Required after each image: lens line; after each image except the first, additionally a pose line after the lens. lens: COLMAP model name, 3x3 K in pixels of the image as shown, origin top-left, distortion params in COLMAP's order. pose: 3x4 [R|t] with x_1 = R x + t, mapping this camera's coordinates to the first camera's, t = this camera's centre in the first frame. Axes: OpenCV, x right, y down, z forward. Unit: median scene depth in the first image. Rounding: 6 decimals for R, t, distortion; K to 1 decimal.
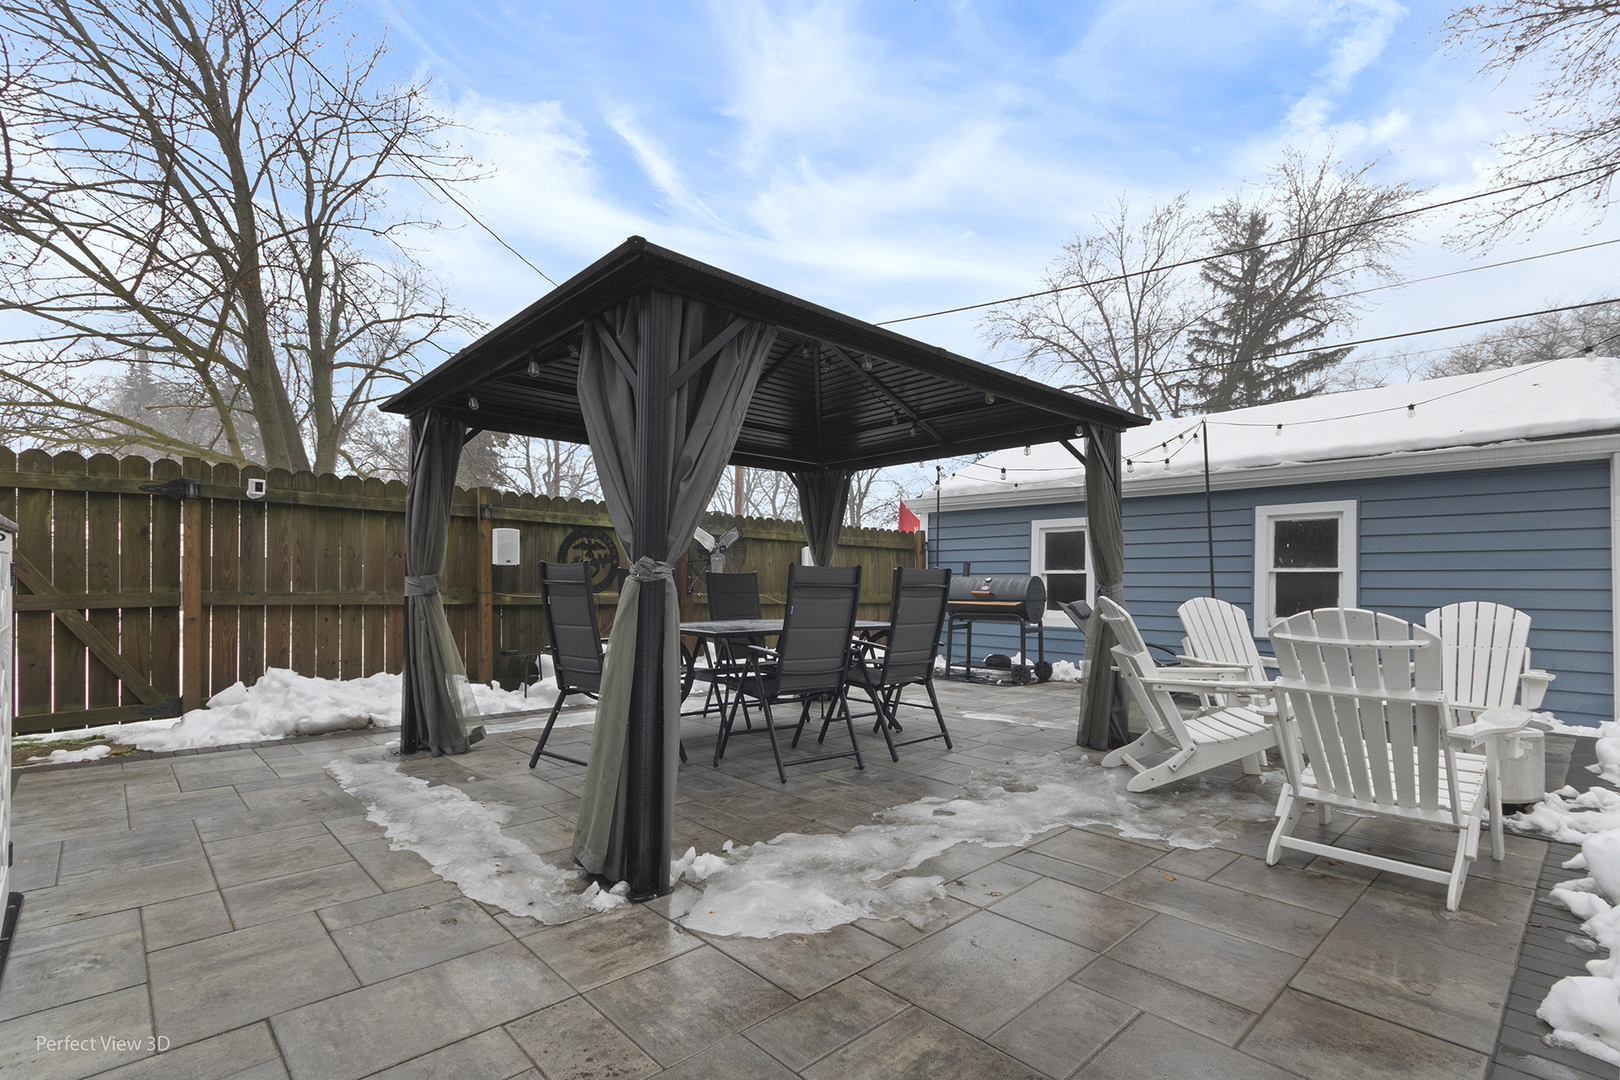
lens RADIAL K [[752.8, 0, 810.7], [0, 752.8, 577.1], [0, 0, 1]] dist [0.000406, 0.000222]
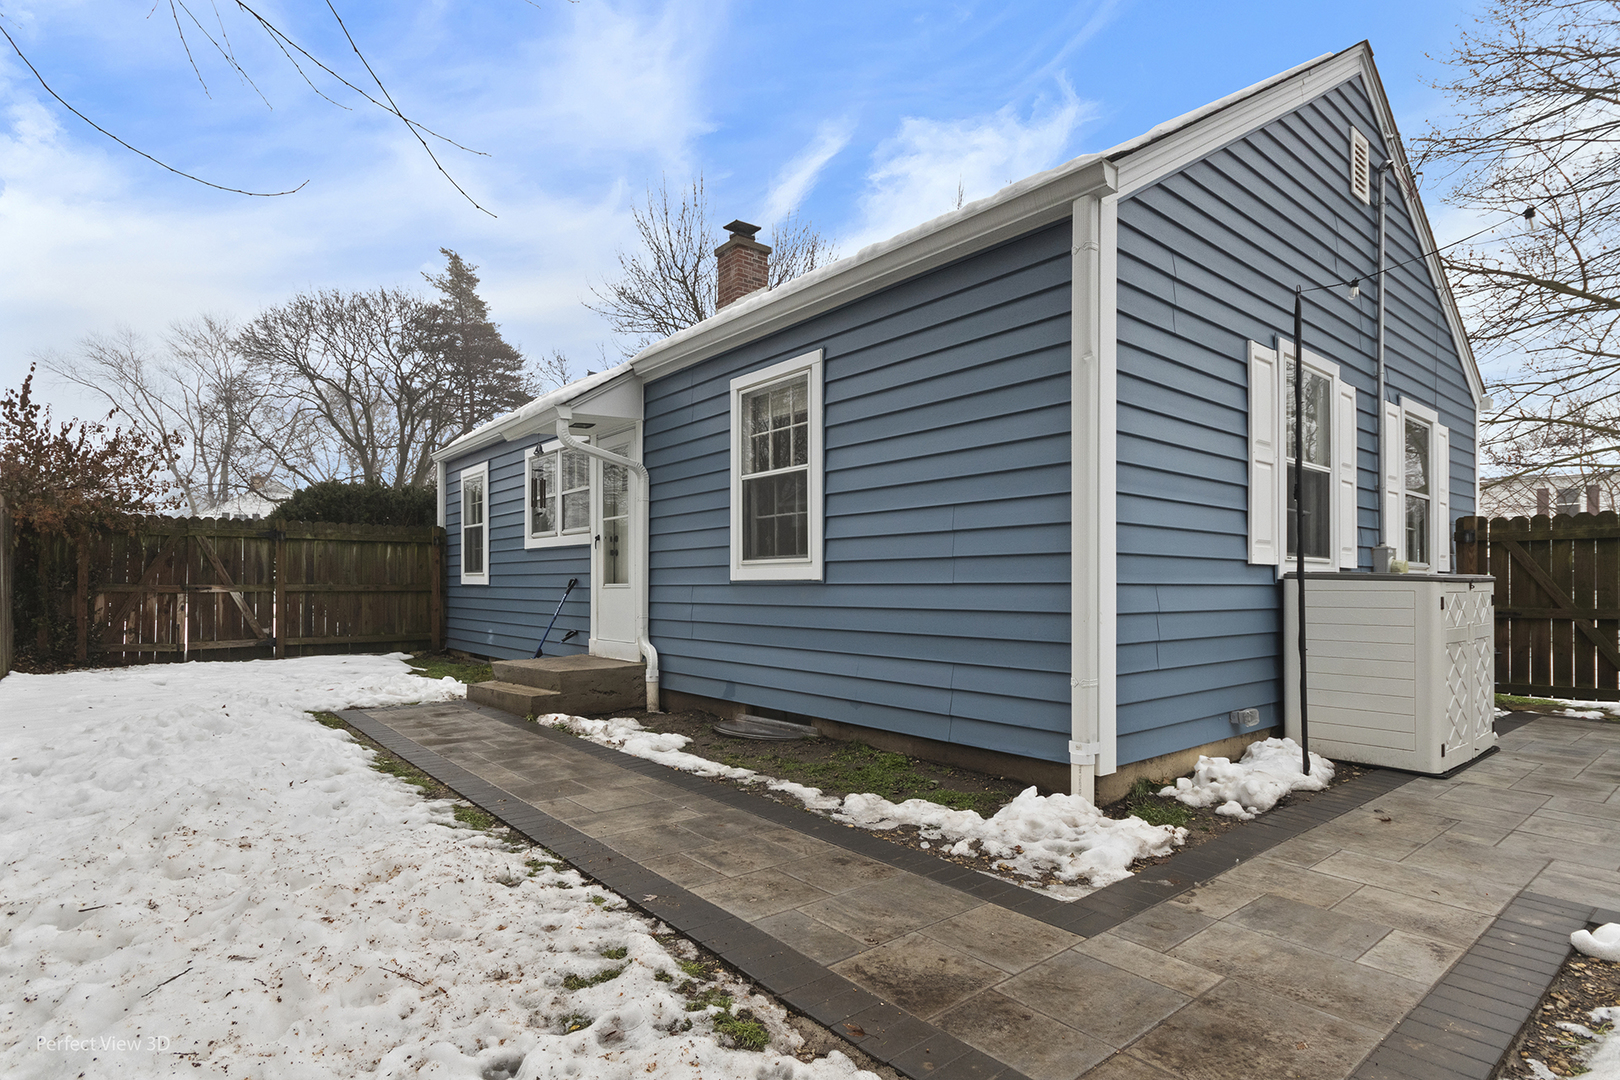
lens RADIAL K [[817.7, 0, 812.1], [0, 817.7, 584.0], [0, 0, 1]] dist [0.000146, -0.000308]
pose [[-0.058638, -0.003432, -0.998273, 0.697060], [0.002205, 0.999991, -0.003568, -0.023006], [0.998277, -0.002411, -0.058630, -0.413095]]
